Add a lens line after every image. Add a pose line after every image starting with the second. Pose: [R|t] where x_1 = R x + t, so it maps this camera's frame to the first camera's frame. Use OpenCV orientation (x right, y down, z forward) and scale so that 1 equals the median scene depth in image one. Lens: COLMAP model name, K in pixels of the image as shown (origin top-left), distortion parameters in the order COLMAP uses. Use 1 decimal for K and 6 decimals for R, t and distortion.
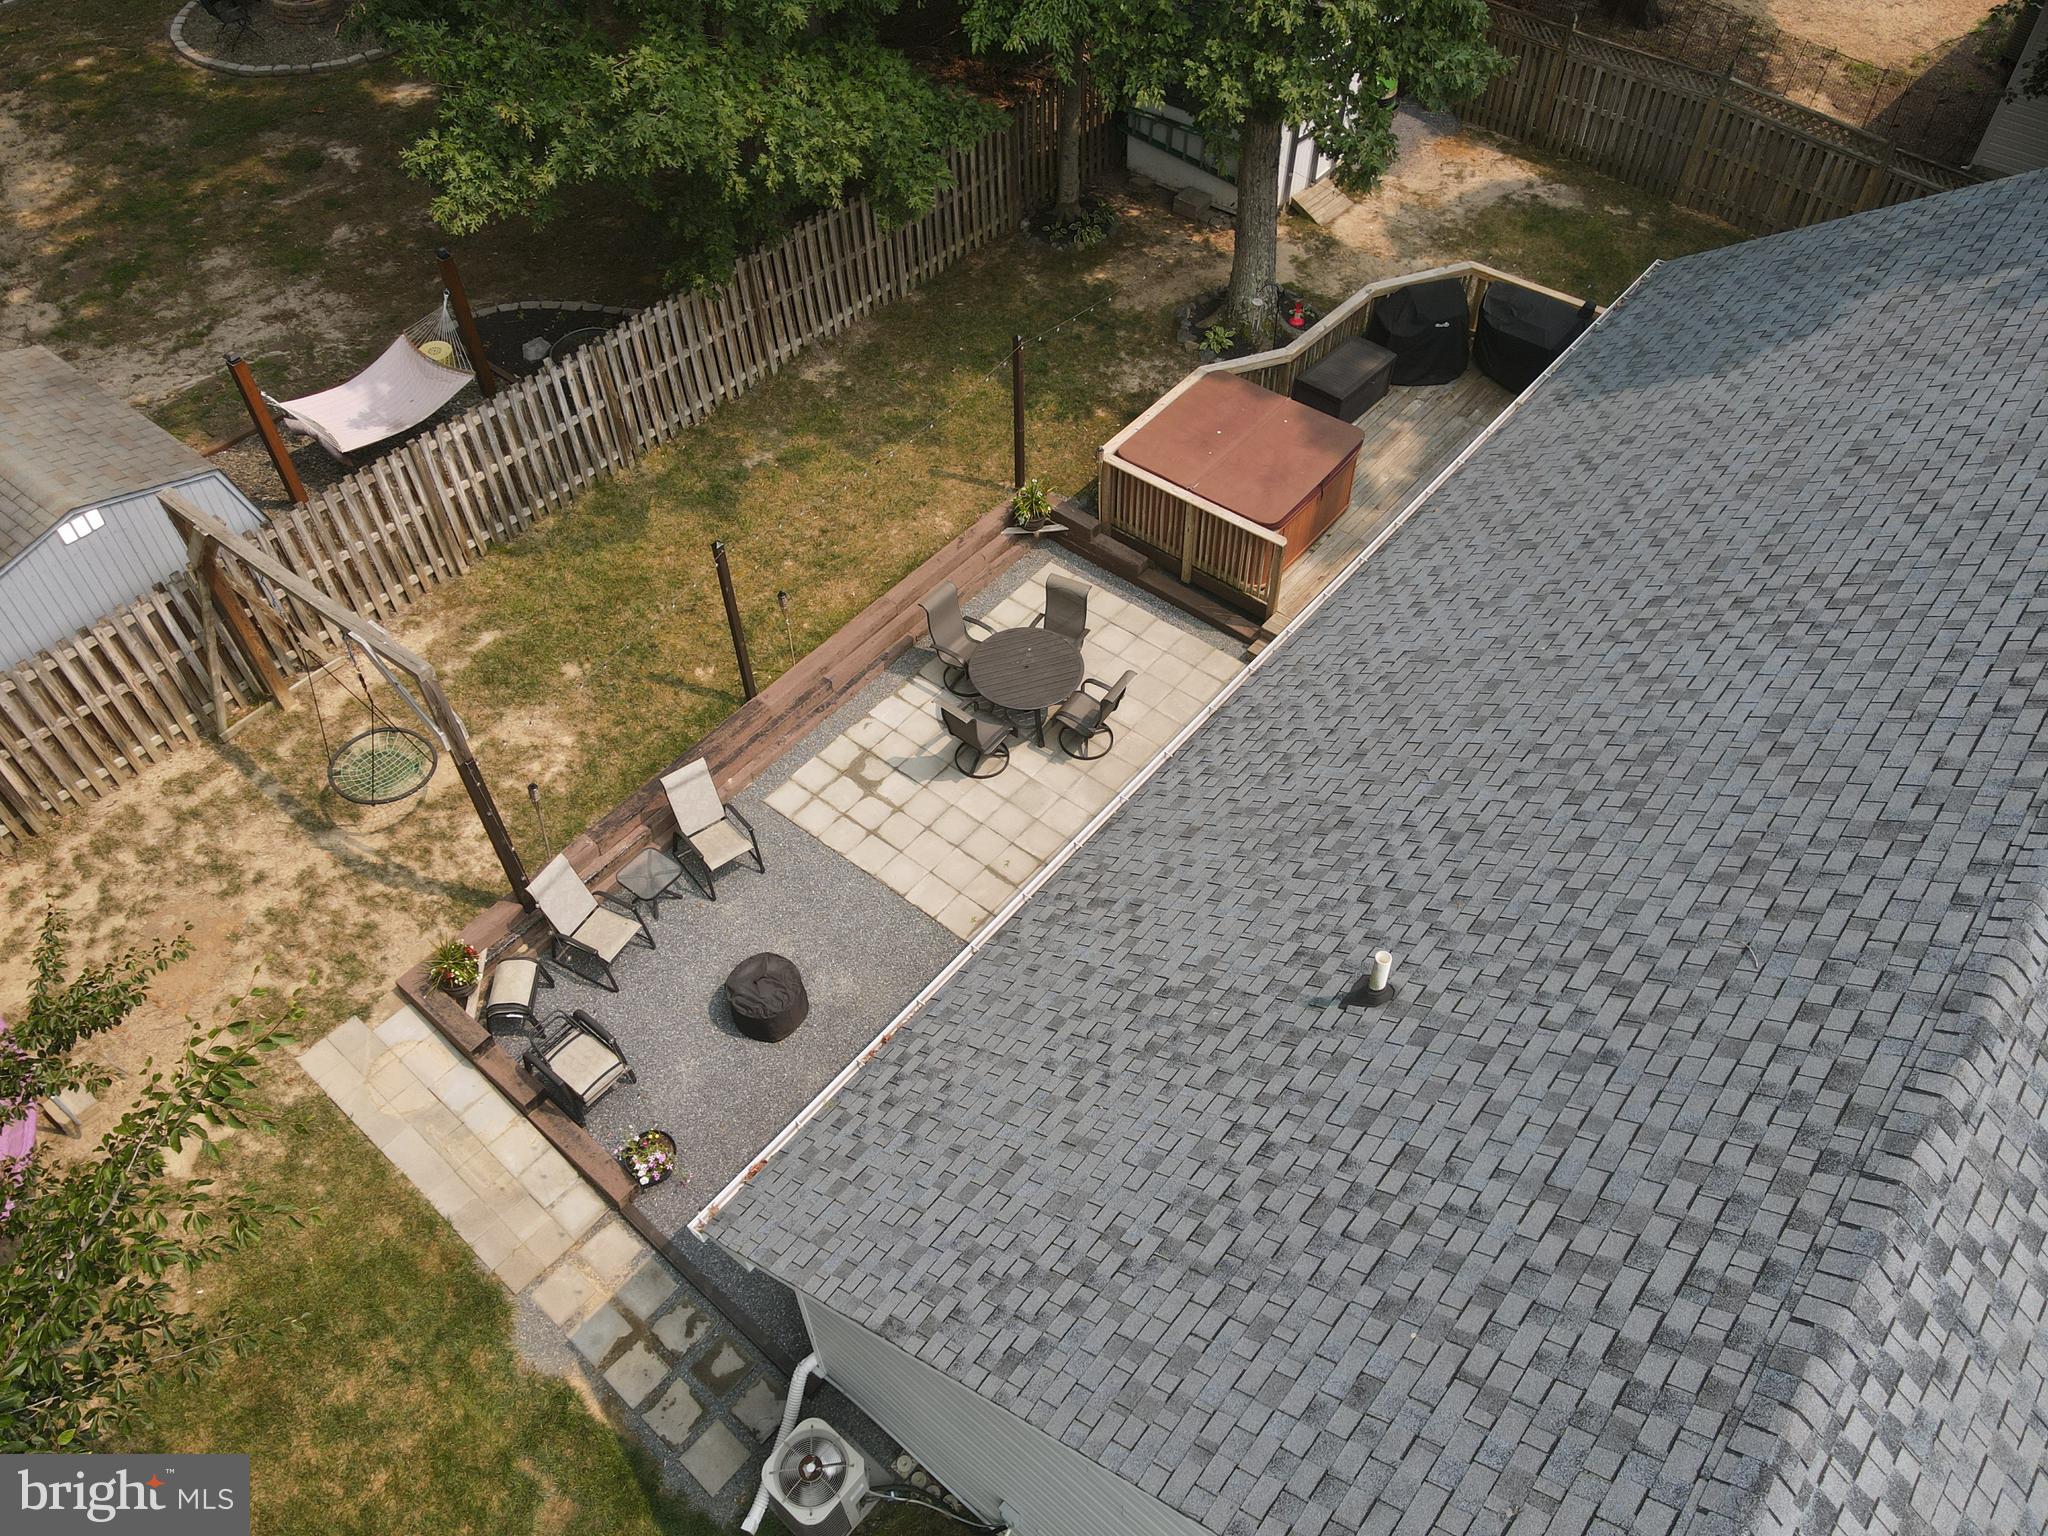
lens RADIAL K [[1467.0, 0, 999.7], [0, 1467.0, 773.2], [0, 0, 1]] dist [0.026466, 0.000535]
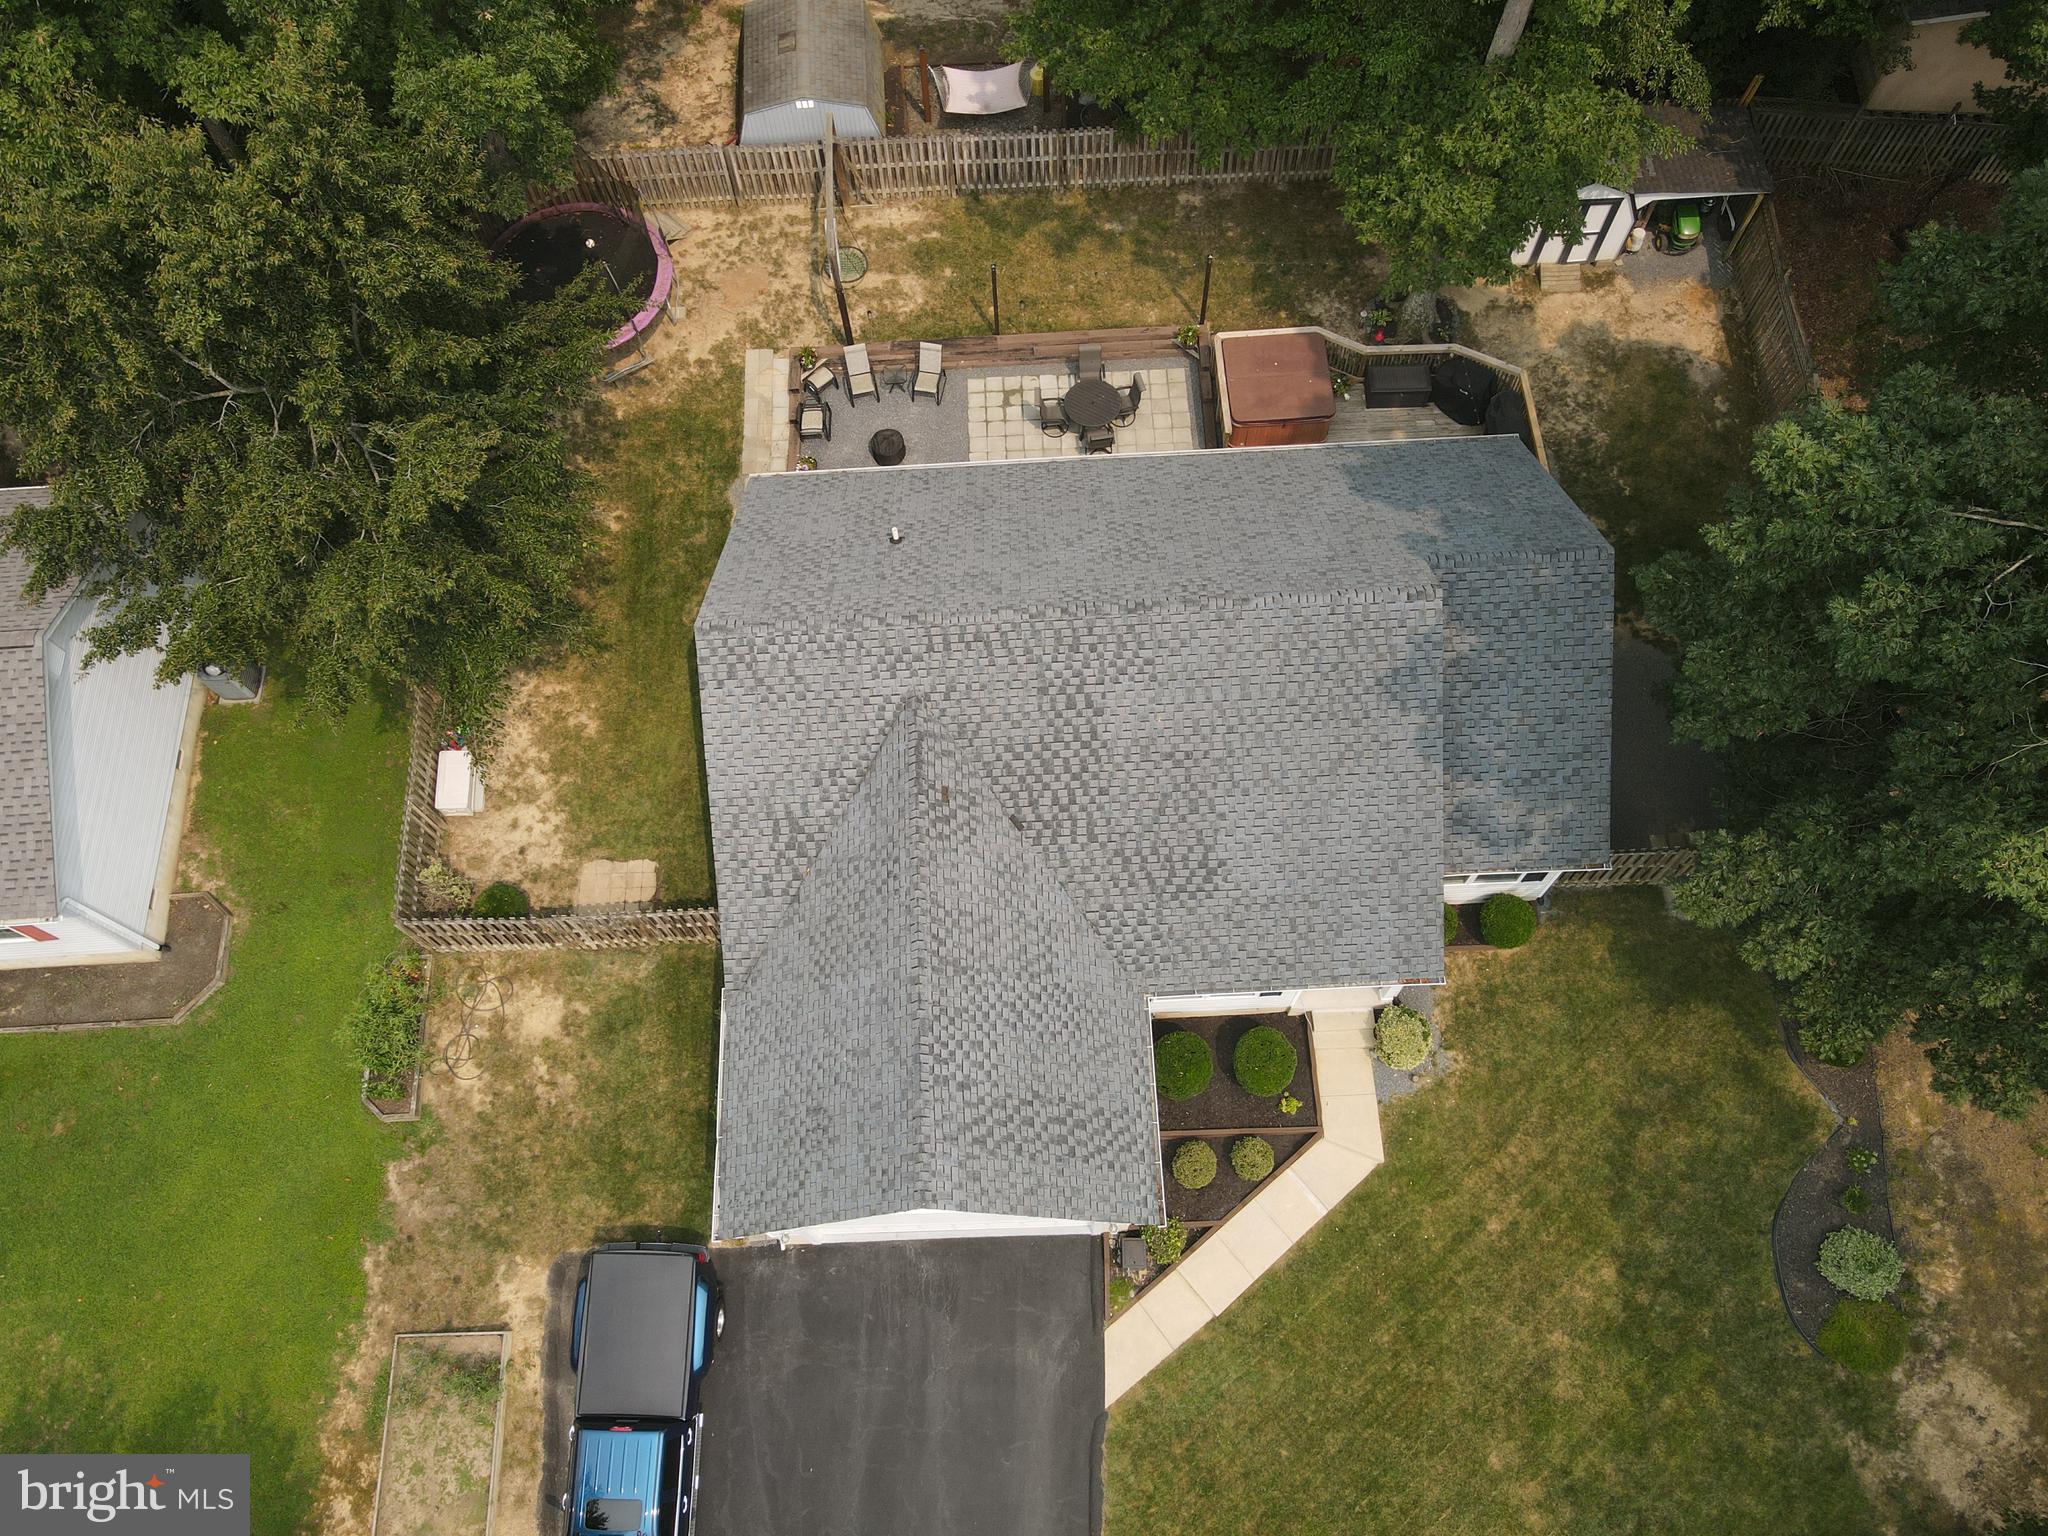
lens RADIAL K [[1493.1, 0, 1015.5], [0, 1493.1, 768.0], [0, 0, 1]] dist [-0.009990, 0.048854]
pose [[0.668112, 0.680431, -0.301063, 0.951036], [-0.549304, 0.723984, 0.417268, -0.531699], [0.501887, -0.113407, 0.857466, -0.903902]]
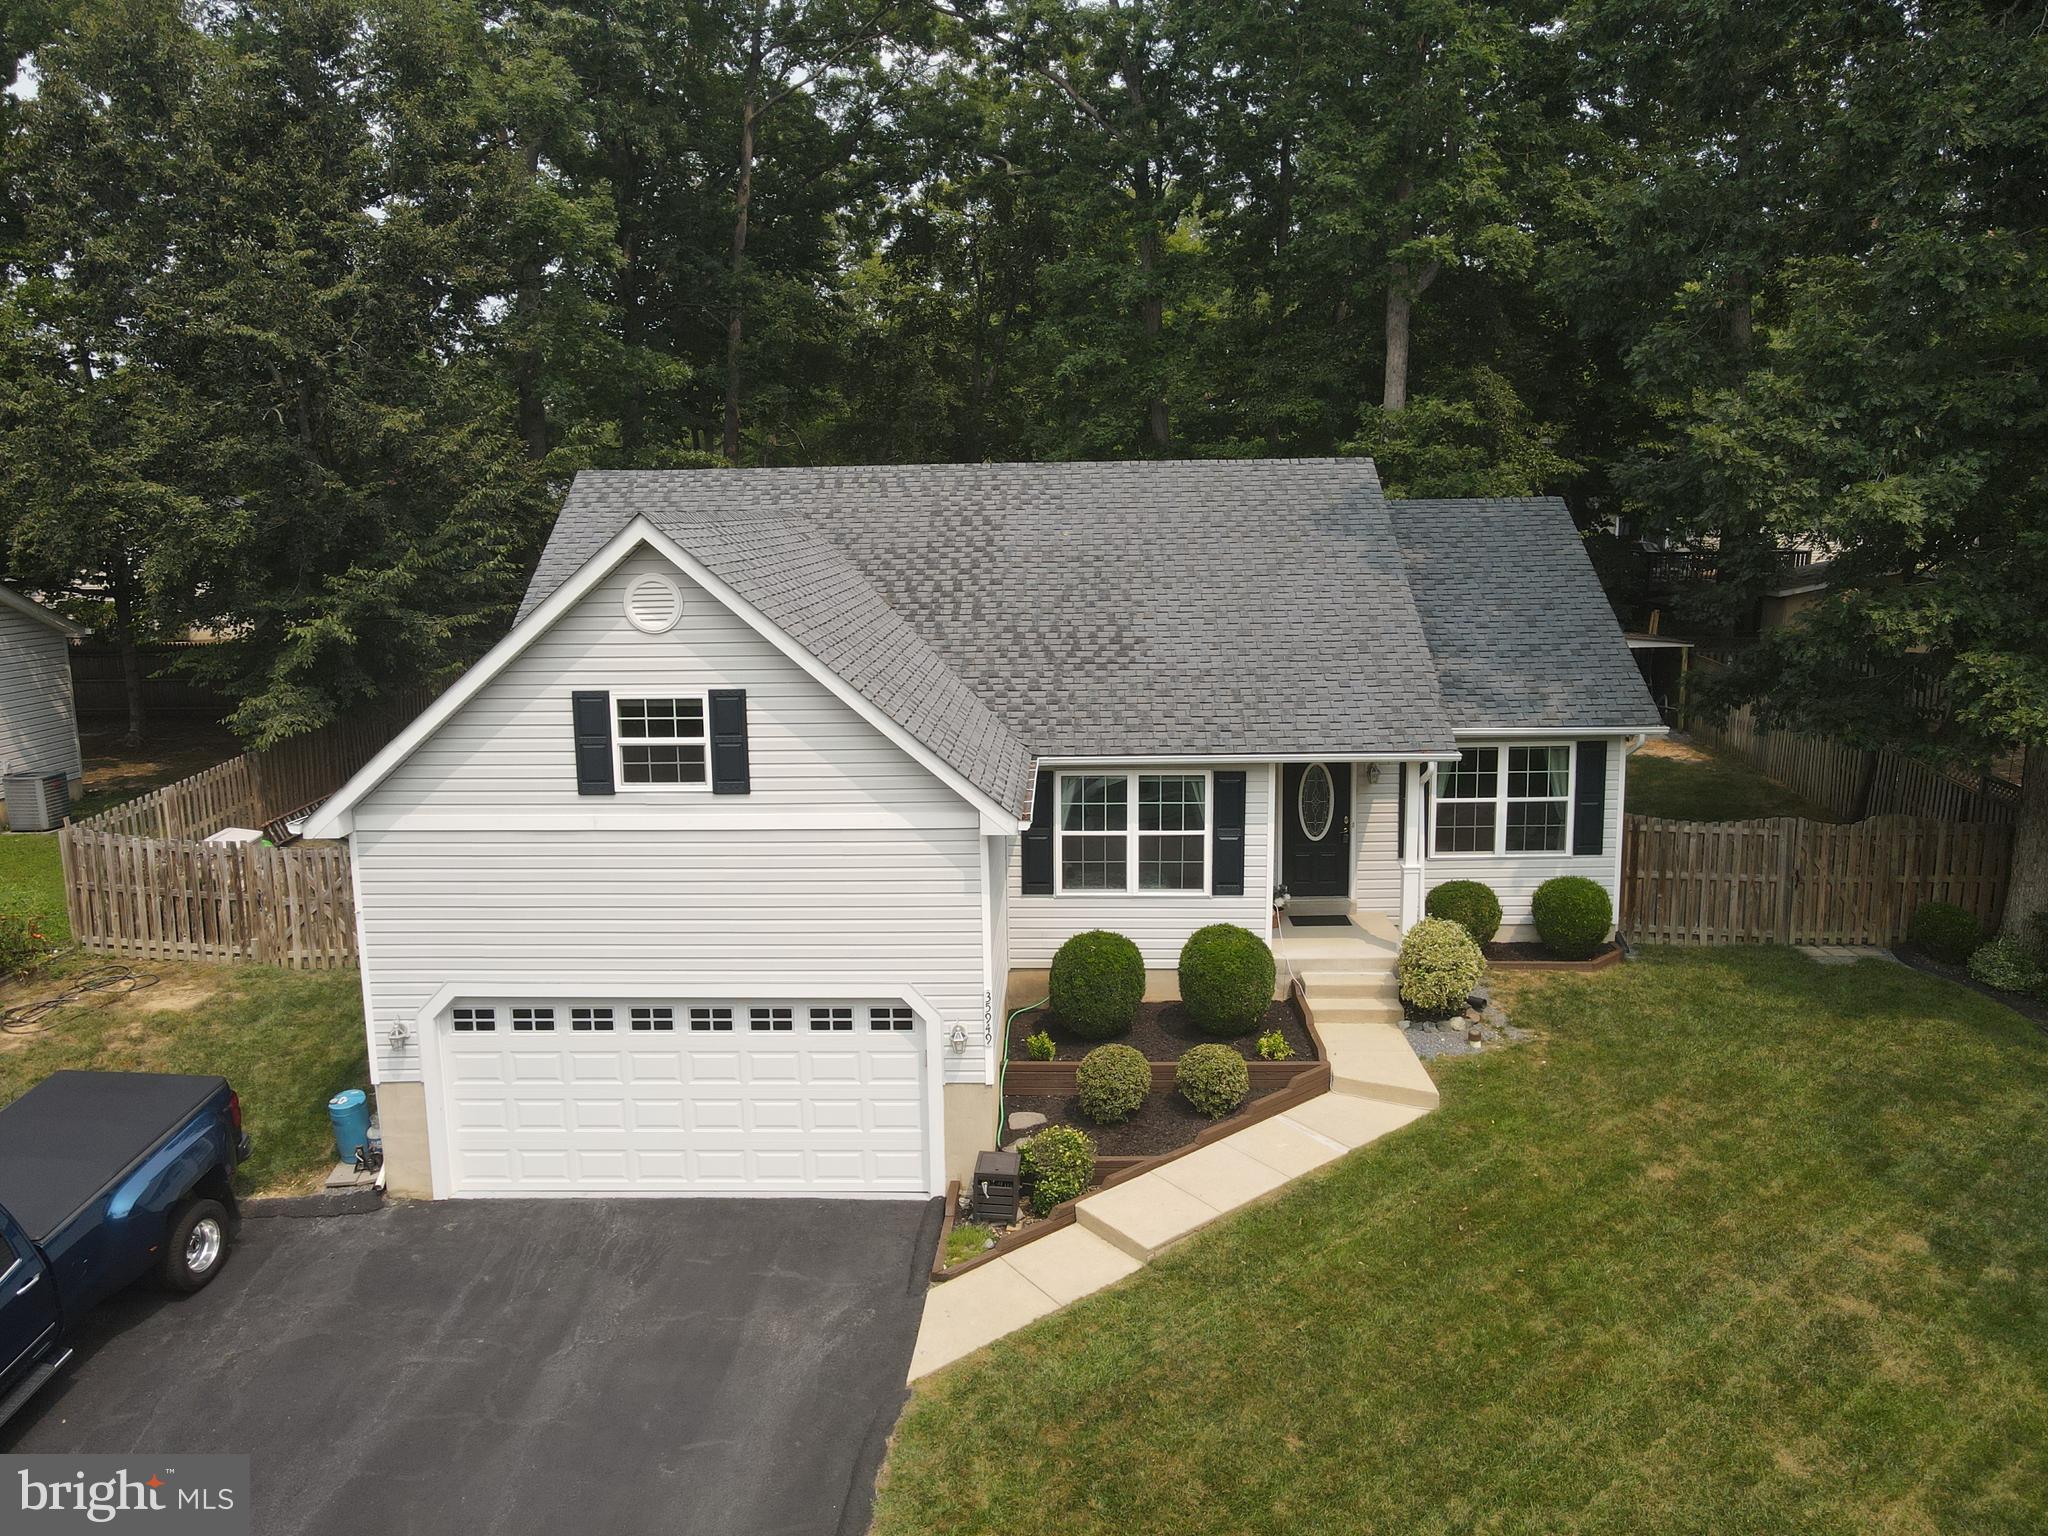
lens RADIAL K [[1502.0, 0, 1014.5], [0, 1502.0, 766.1], [0, 0, 1]] dist [-0.008882, 0.049116]
pose [[0.612189, 0.141873, -0.777880, 1.631610], [-0.596466, 0.728687, -0.336516, 0.675894], [0.519088, 0.669991, 0.530716, -0.070121]]
